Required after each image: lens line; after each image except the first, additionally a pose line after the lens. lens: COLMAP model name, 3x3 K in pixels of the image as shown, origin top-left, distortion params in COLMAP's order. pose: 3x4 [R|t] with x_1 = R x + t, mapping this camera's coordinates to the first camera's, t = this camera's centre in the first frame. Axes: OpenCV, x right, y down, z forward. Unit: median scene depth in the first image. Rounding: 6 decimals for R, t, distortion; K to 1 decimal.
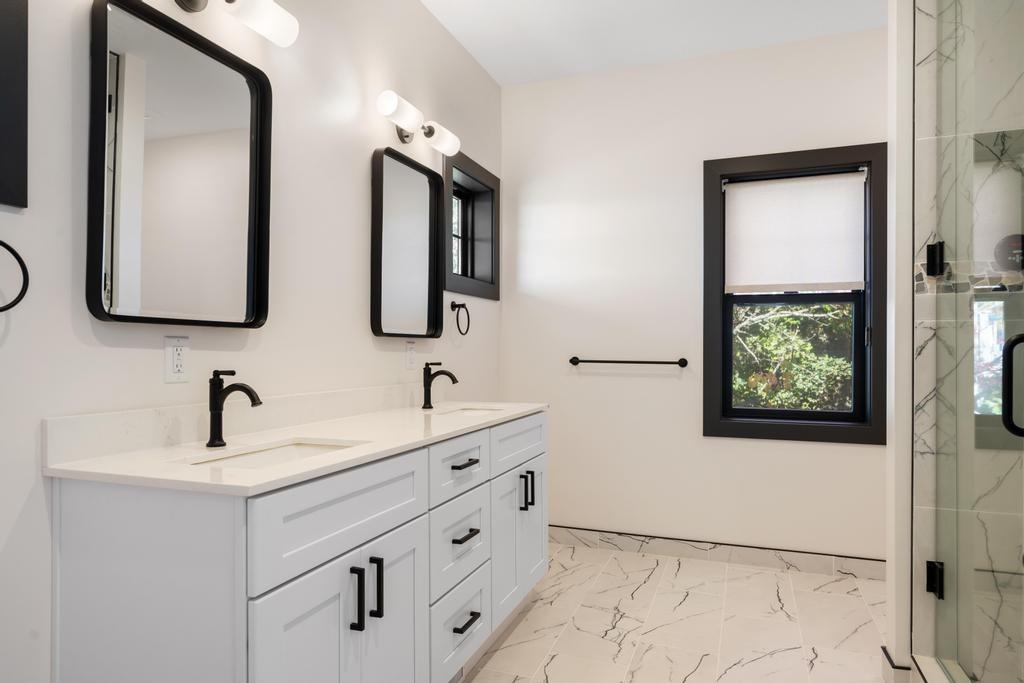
lens RADIAL K [[653.7, 0, 512.0], [0, 653.7, 341.5], [0, 0, 1]] dist [0.001975, 0.000265]
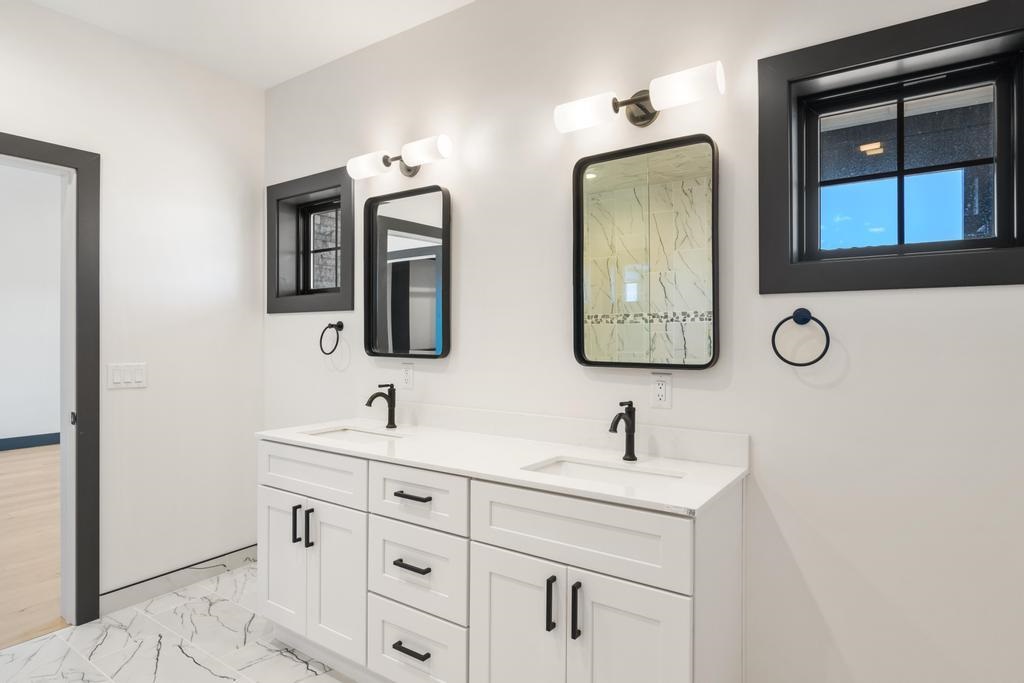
lens RADIAL K [[585.2, 0, 495.4], [0, 585.2, 339.8], [0, 0, 1]] dist [-0.003982, -0.000025]
pose [[-0.264107, 0.001980, -0.964491, 0.876391], [0.010274, 0.999947, -0.000761, -0.062553], [0.964439, -0.010110, -0.264113, 1.531696]]
